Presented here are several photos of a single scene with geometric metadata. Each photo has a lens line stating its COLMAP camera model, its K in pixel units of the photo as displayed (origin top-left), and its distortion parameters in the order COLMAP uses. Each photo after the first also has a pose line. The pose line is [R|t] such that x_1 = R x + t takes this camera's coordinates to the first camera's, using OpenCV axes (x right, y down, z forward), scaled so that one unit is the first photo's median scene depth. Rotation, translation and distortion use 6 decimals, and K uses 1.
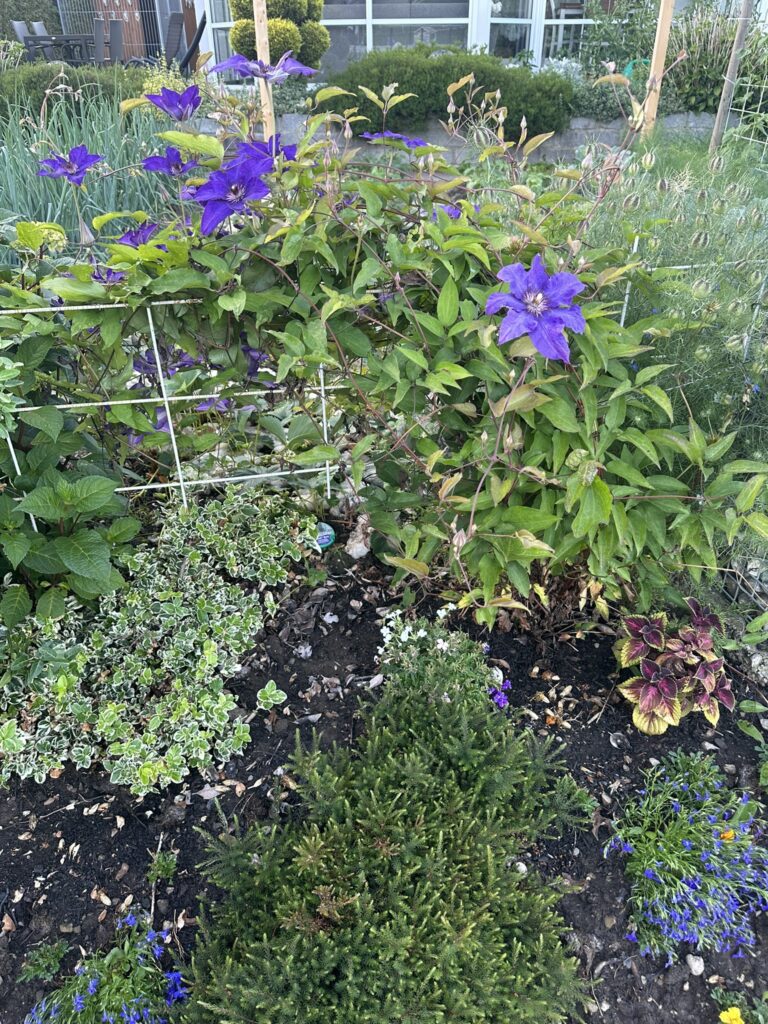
lens RADIAL K [[729.1, 0, 382.8], [0, 729.1, 501.7], [0, 0, 1]] dist [-0.000657, -0.008438]
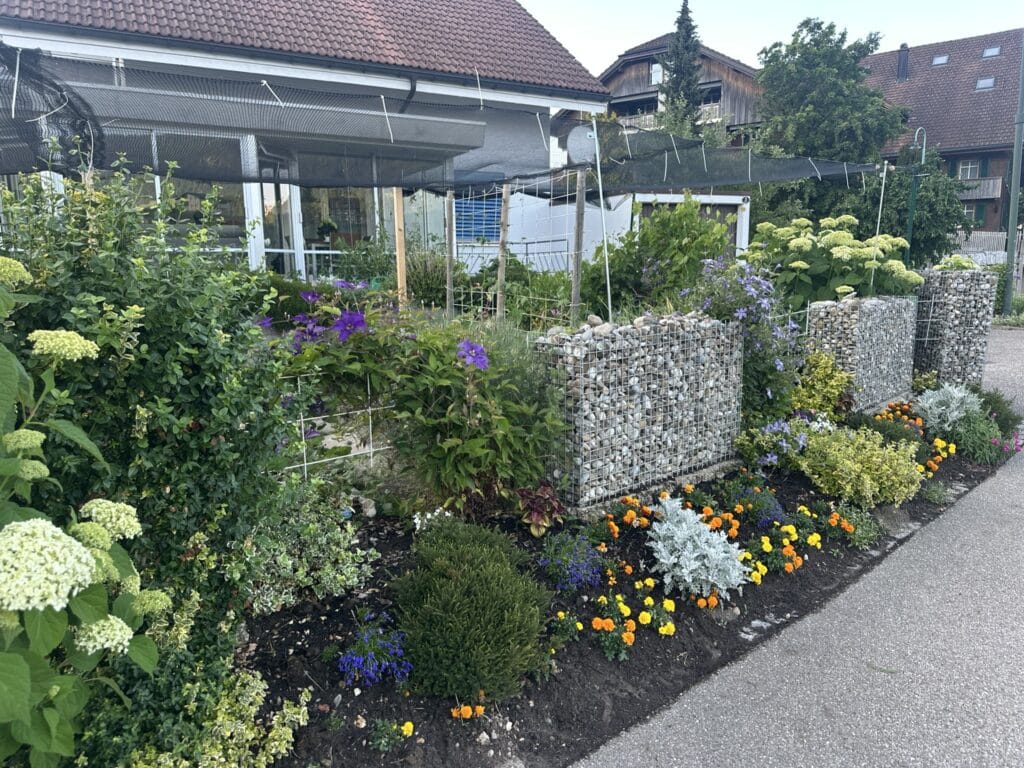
lens RADIAL K [[729.1, 0, 512.0], [0, 729.1, 384.0], [0, 0, 1]] dist [-0.000657, -0.008438]
pose [[0.866692, -0.067922, 0.494198, -0.133647], [0.253631, 0.913079, -0.319310, 0.097686], [-0.429553, 0.402087, 0.808585, -0.167023]]
